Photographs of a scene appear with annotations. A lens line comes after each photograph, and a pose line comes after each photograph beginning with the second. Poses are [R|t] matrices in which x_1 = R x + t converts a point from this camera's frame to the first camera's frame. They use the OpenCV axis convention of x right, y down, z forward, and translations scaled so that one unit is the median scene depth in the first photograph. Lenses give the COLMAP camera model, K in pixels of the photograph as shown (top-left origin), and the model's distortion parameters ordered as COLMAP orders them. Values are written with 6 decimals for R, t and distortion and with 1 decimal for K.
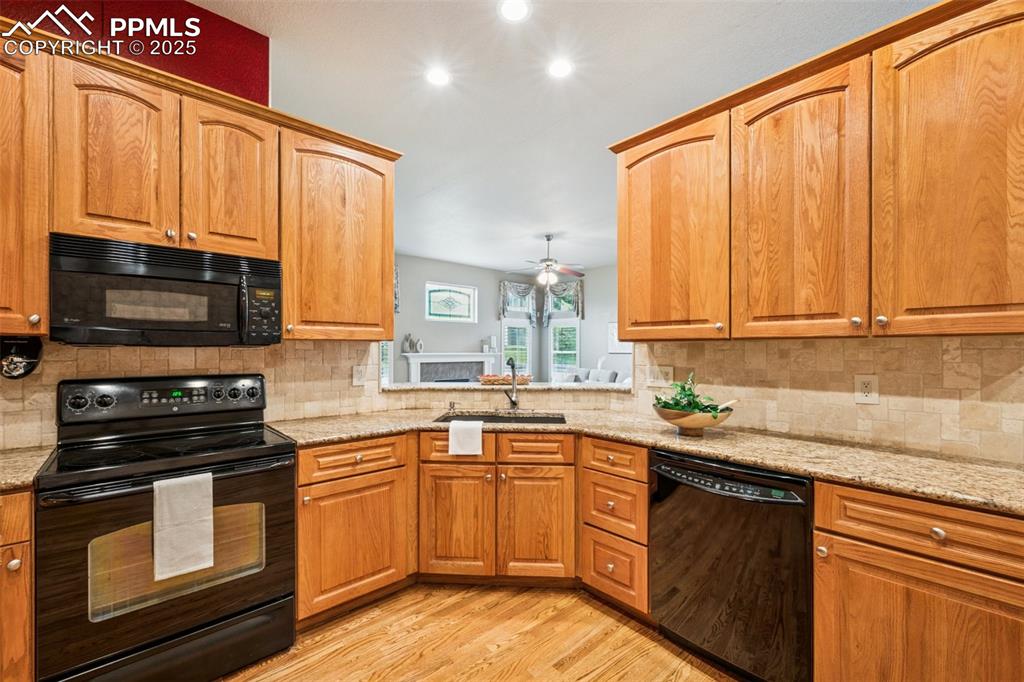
lens RADIAL K [[421.6, 0, 514.2], [0, 421.6, 350.9], [0, 0, 1]] dist [0.001646, 0.000099]
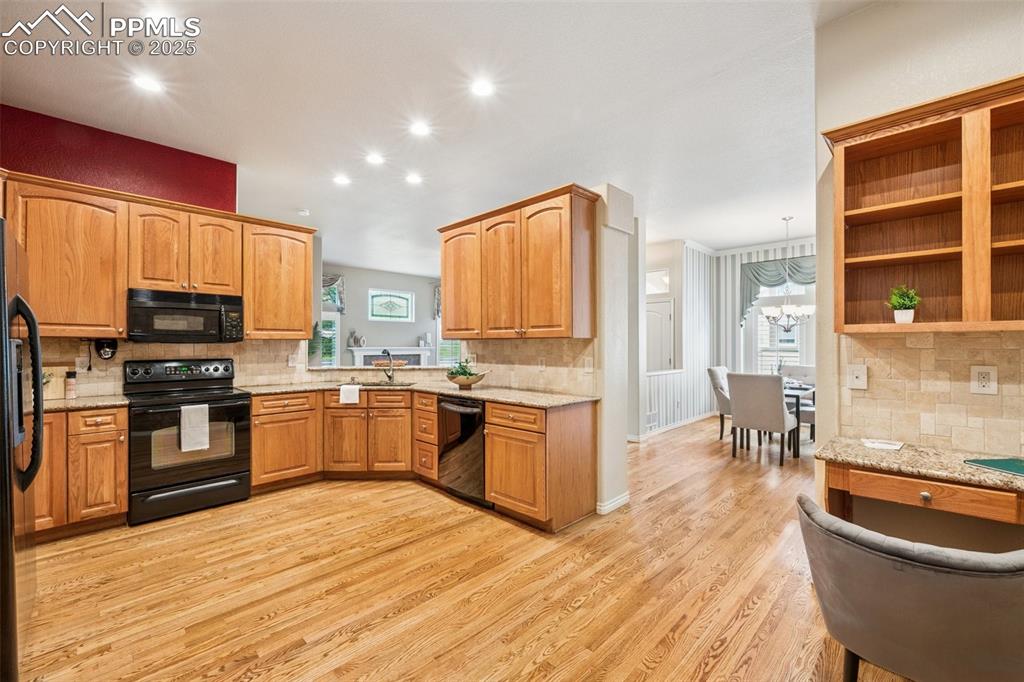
lens RADIAL K [[421.6, 0, 511.0], [0, 421.6, 343.0], [0, 0, 1]] dist [0.001646, 0.000099]
pose [[0.998483, -0.001702, 0.055034, 0.471726], [0.002043, 0.999979, -0.006148, 0.002399], [-0.055022, 0.006252, 0.998466, -0.829493]]
